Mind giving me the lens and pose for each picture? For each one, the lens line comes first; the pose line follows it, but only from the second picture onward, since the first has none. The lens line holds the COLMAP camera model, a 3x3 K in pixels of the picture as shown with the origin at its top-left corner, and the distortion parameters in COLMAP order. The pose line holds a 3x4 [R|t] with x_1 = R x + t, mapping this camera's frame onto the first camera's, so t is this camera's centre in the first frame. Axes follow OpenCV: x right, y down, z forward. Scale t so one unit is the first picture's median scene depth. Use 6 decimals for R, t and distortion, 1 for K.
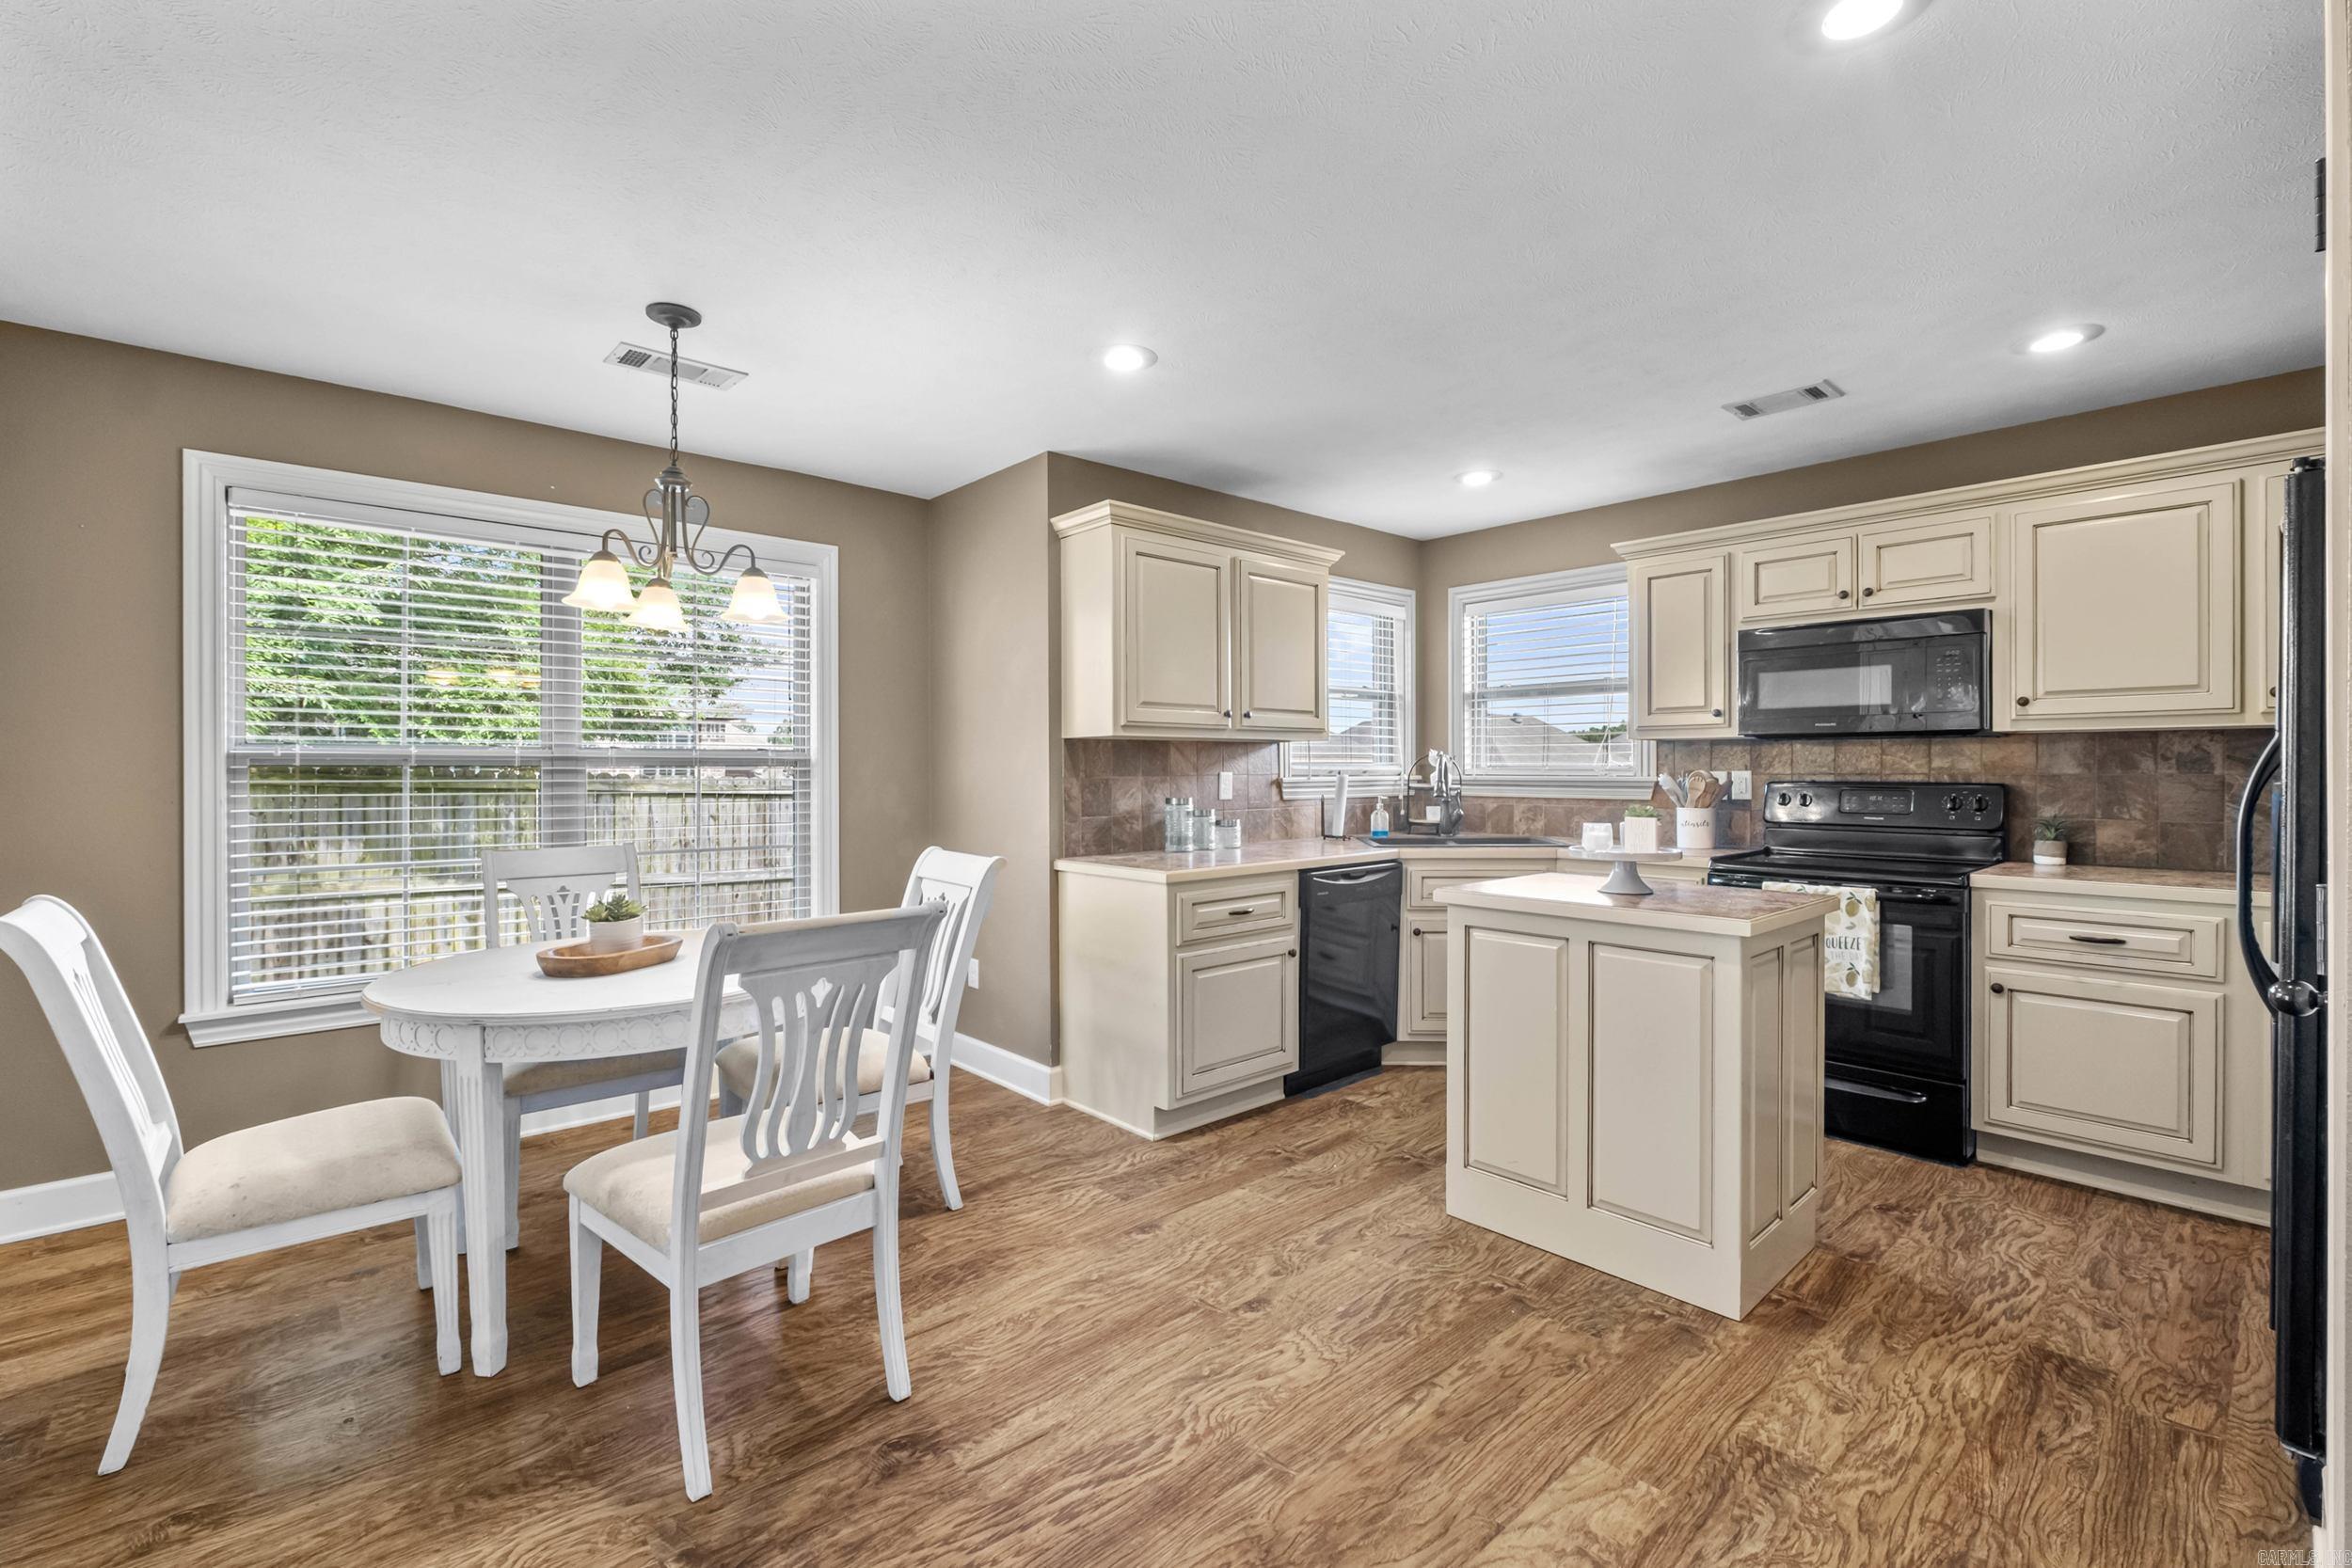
lens RADIAL K [[1039.1, 0, 1176.0], [0, 1039.1, 784.0], [0, 0, 1]] dist [-0.002248, -0.000500]
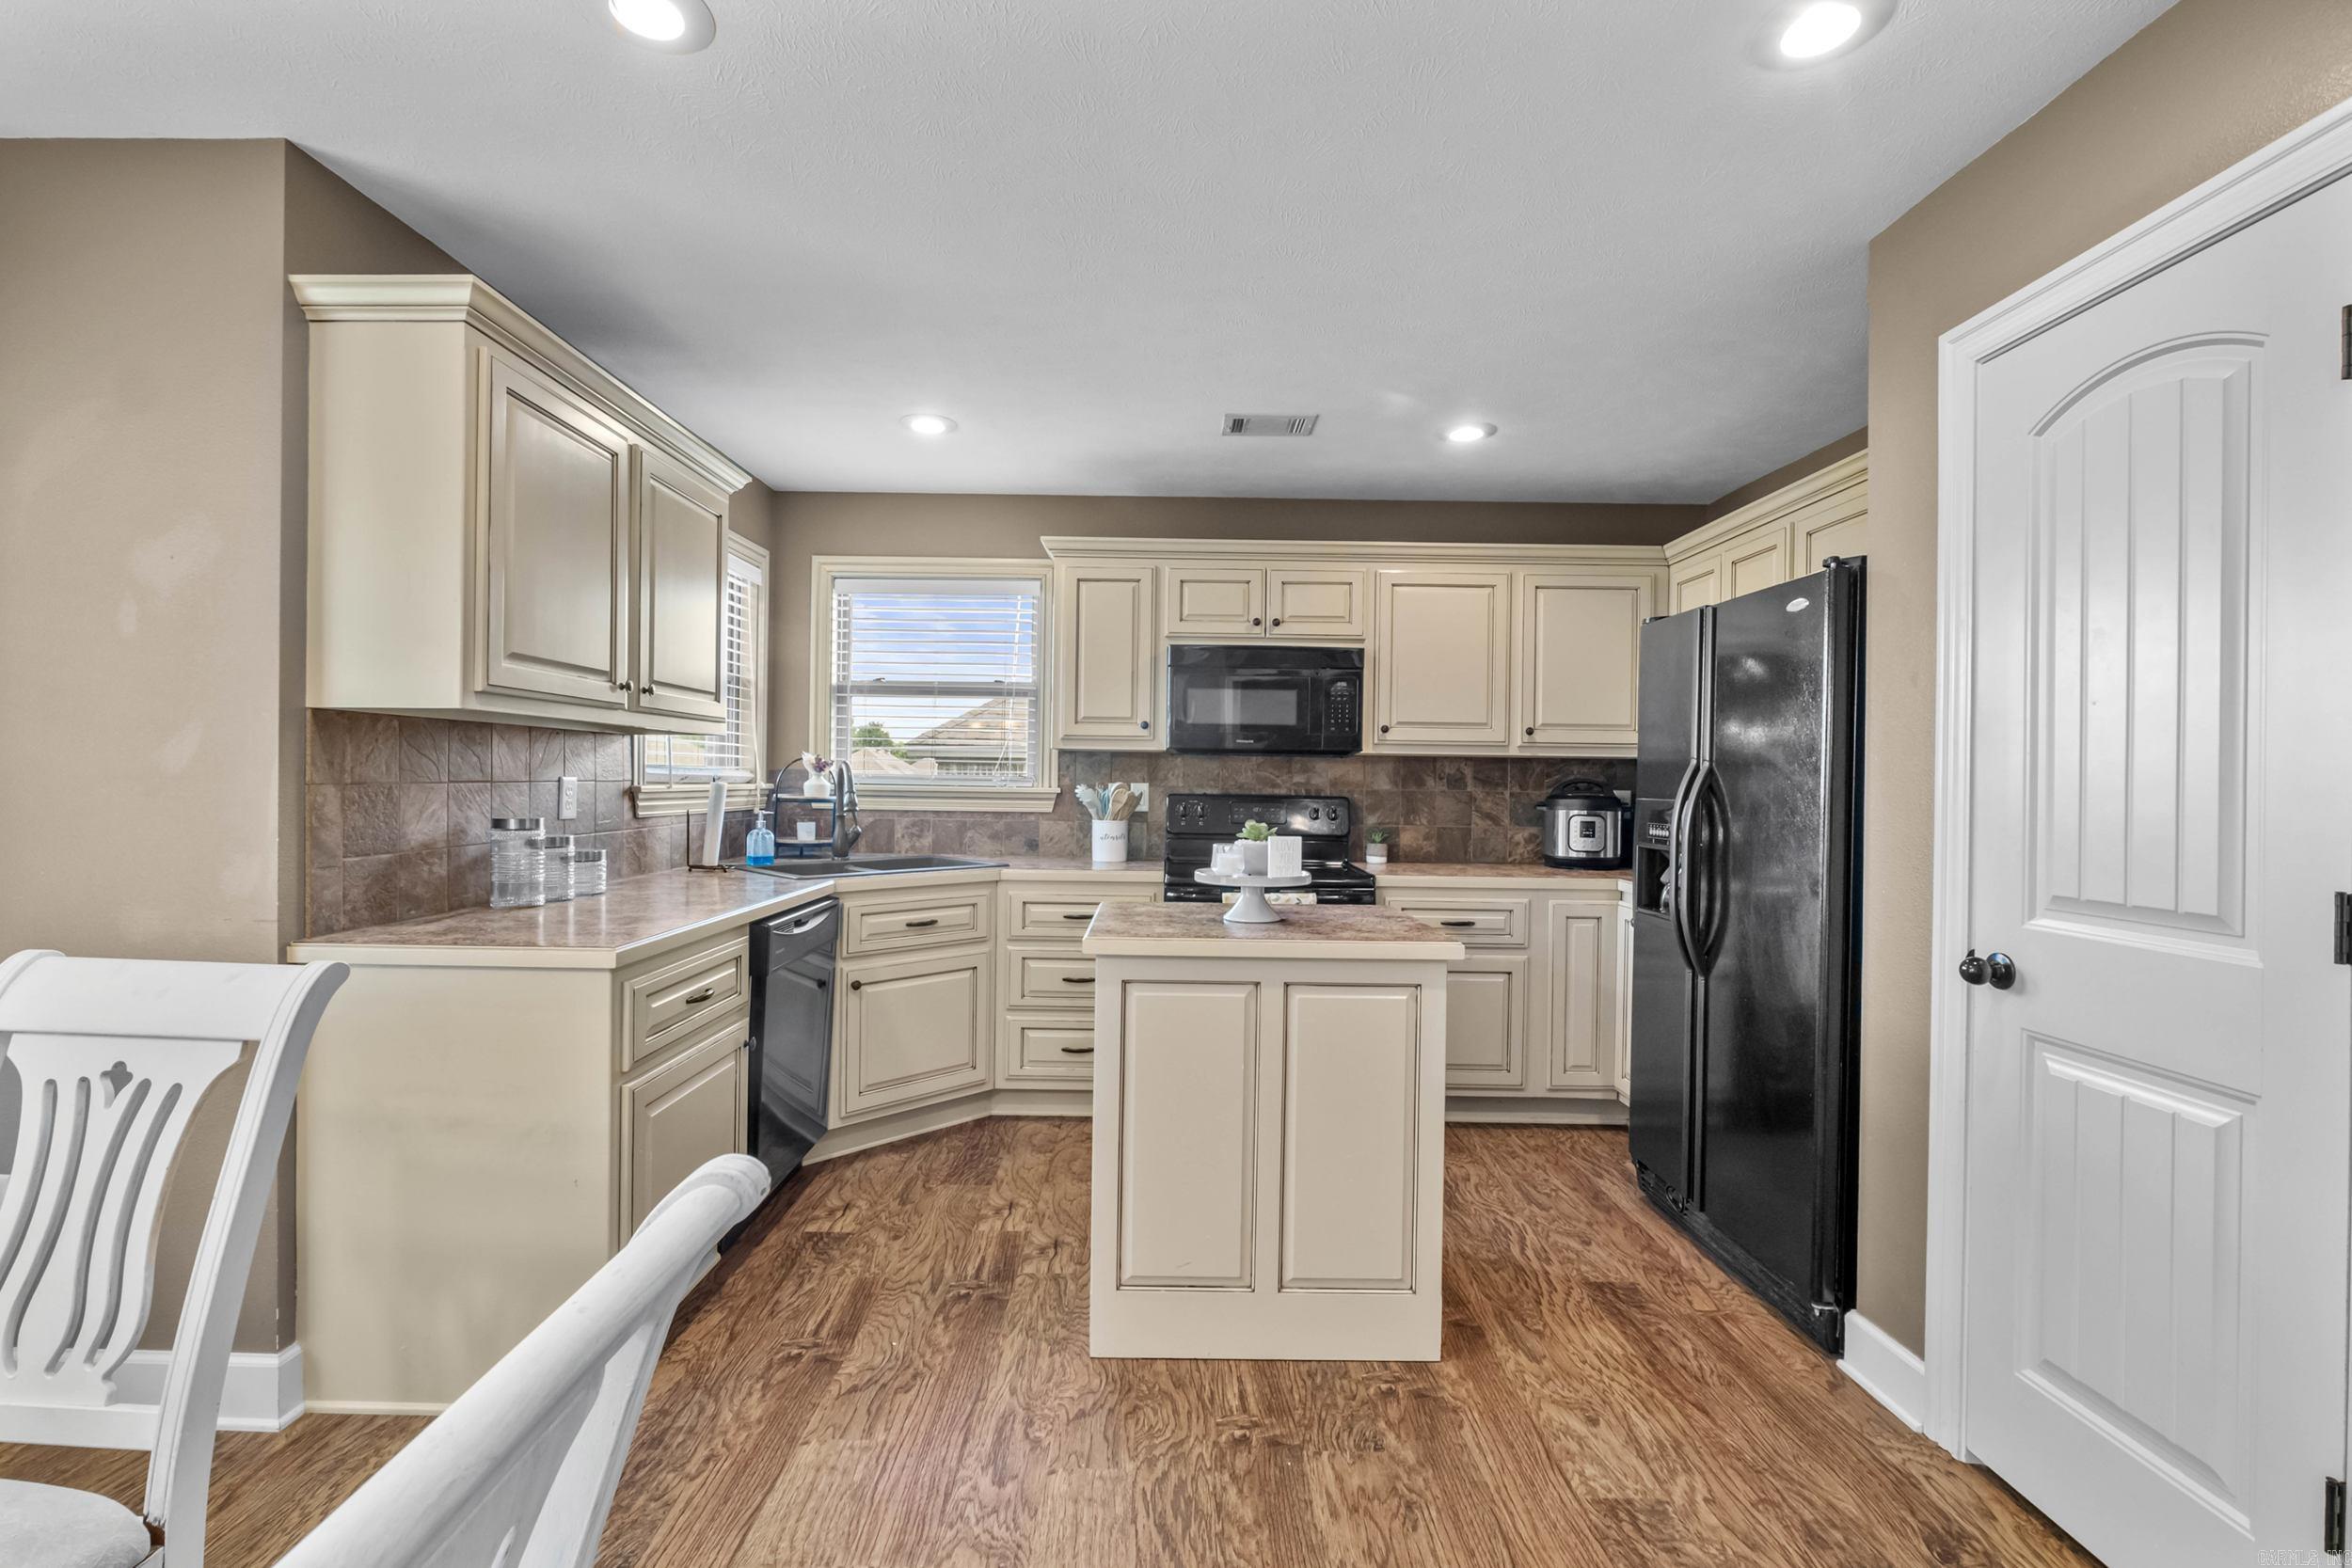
lens RADIAL K [[1023.7, 0, 1176.4], [0, 1023.7, 791.2], [0, 0, 1]] dist [-0.005722, -0.000377]
pose [[0.665971, 0.005013, 0.745961, -0.210064], [-0.005382, 0.999984, -0.001915, -0.003678], [-0.745958, -0.002740, 0.665987, 0.357692]]
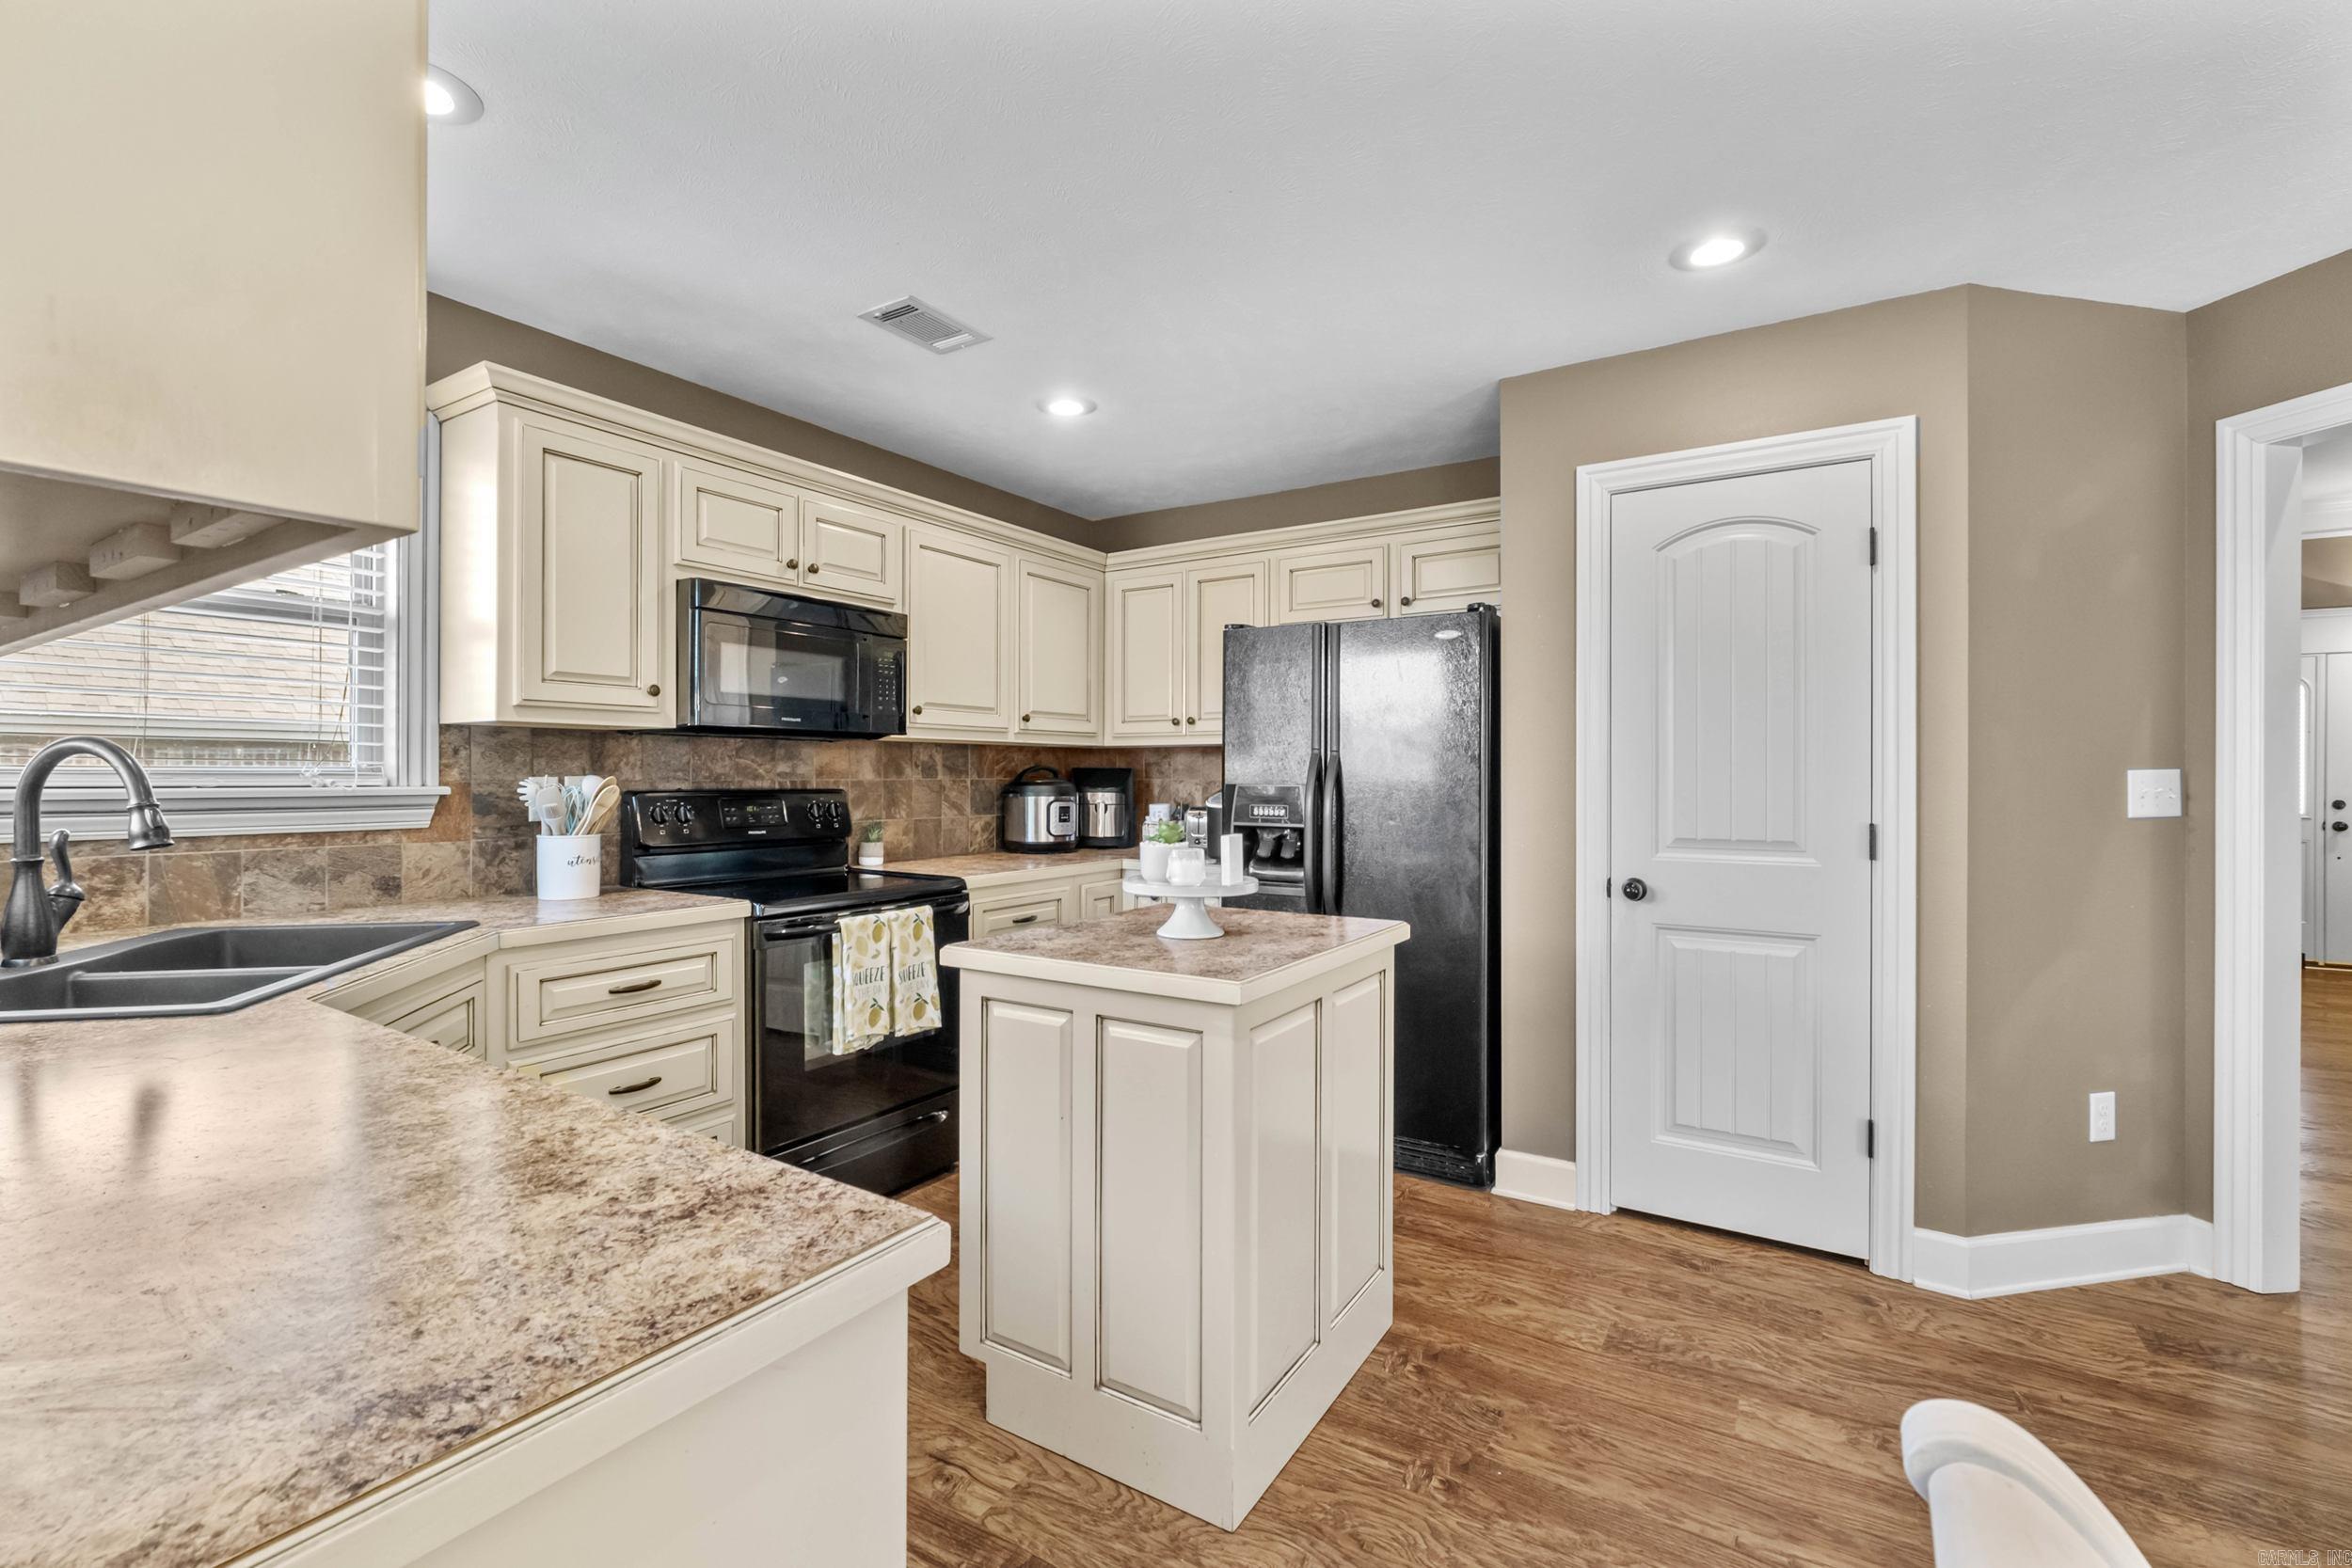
lens RADIAL K [[1013.5, 0, 1173.3], [0, 1013.5, 778.3], [0, 0, 1]] dist [-0.002080, -0.000168]
pose [[-0.263580, -0.001710, 0.964636, -0.223183], [0.012259, 0.999912, 0.005122, -0.011663], [-0.964560, 0.013175, -0.263536, 0.938123]]
